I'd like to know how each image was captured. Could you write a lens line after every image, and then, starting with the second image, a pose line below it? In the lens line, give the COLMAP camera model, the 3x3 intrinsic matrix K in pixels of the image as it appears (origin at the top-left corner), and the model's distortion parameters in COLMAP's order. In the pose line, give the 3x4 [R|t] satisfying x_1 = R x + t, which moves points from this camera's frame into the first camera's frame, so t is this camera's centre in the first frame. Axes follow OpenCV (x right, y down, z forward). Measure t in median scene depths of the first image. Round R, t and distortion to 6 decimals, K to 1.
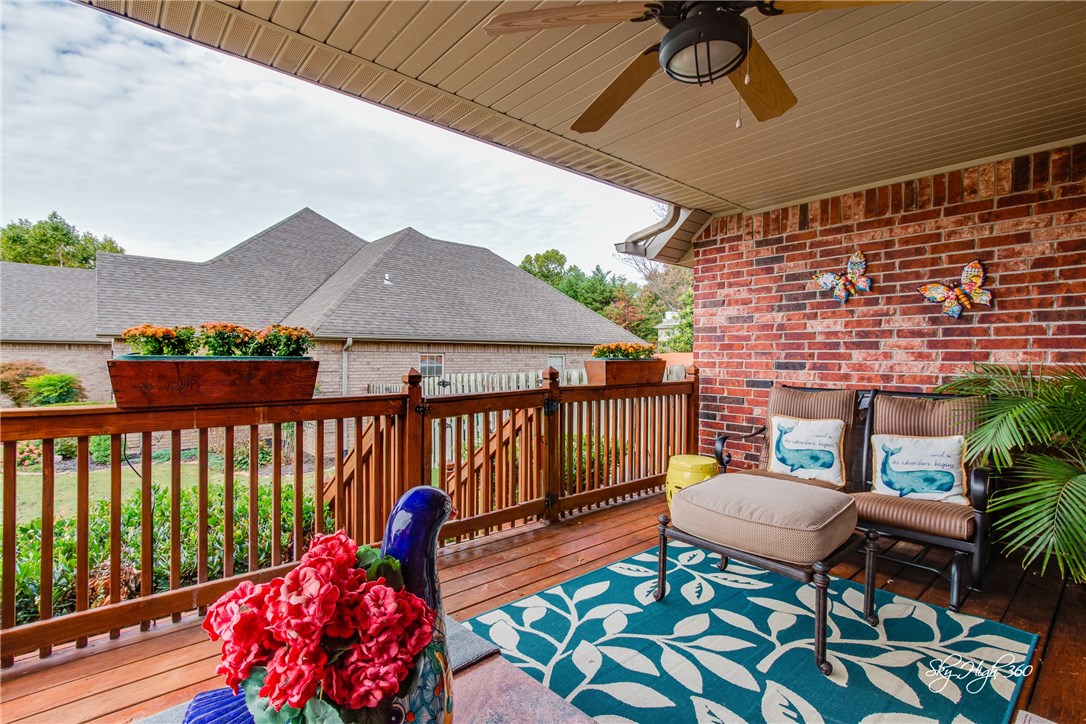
lens RADIAL K [[515.5, 0, 543.0], [0, 515.5, 362.0], [0, 0, 1]] dist [-0.000737, 0.000152]
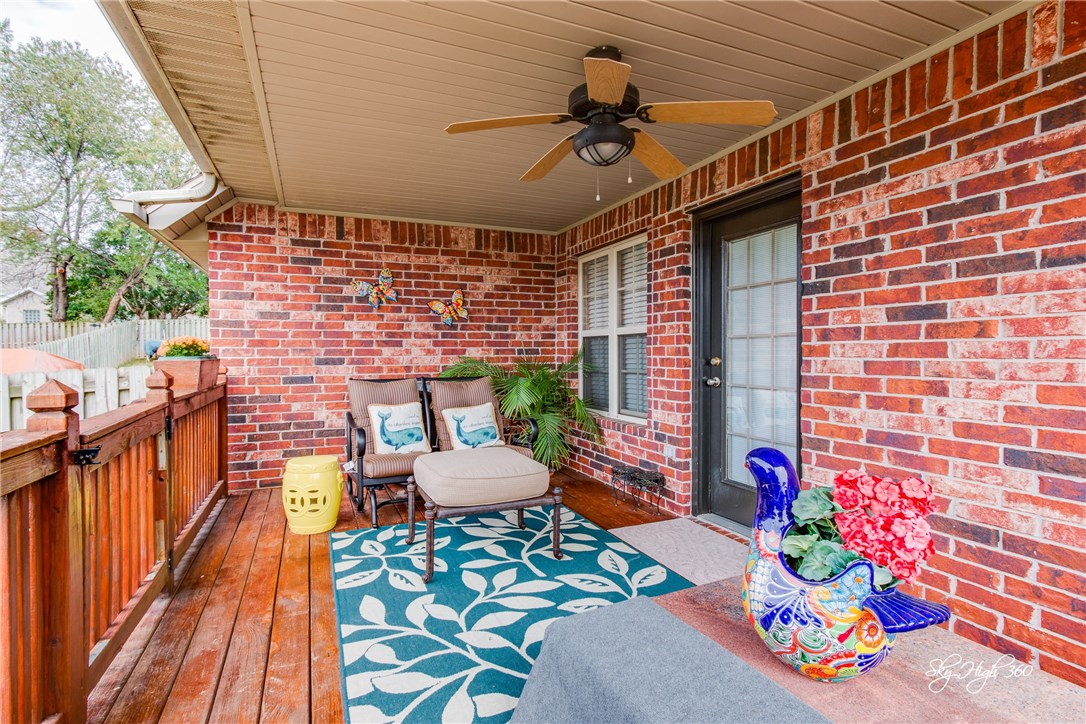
lens RADIAL K [[502.2, 0, 523.0], [0, 502.2, 355.1], [0, 0, 1]] dist [-0.000477, 0.000012]
pose [[0.321178, -0.010981, 0.946955, -0.446016], [0.016857, 0.999841, 0.005877, -0.005926], [-0.946869, 0.014075, 0.321312, 0.306379]]
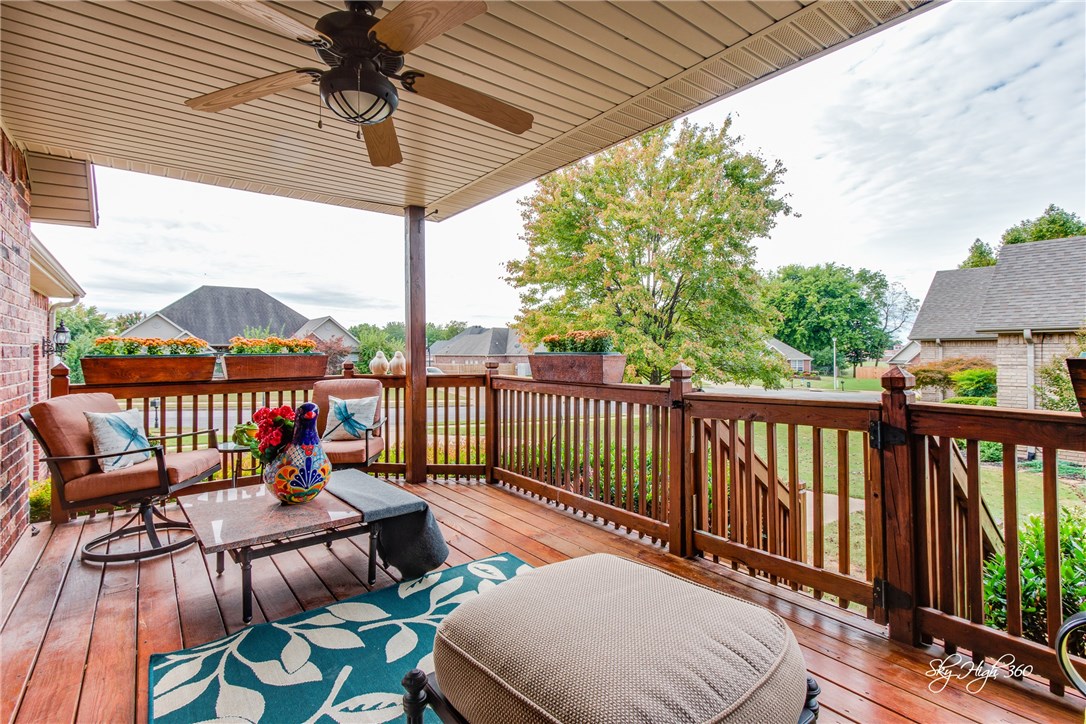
lens RADIAL K [[502.2, 0, 523.0], [0, 502.2, 355.1], [0, 0, 1]] dist [-0.000477, 0.000012]
pose [[-0.074350, 0.001097, -0.997232, 0.921197], [-0.007216, 0.999973, 0.001638, -0.002332], [0.997206, 0.007318, -0.074340, 0.893543]]
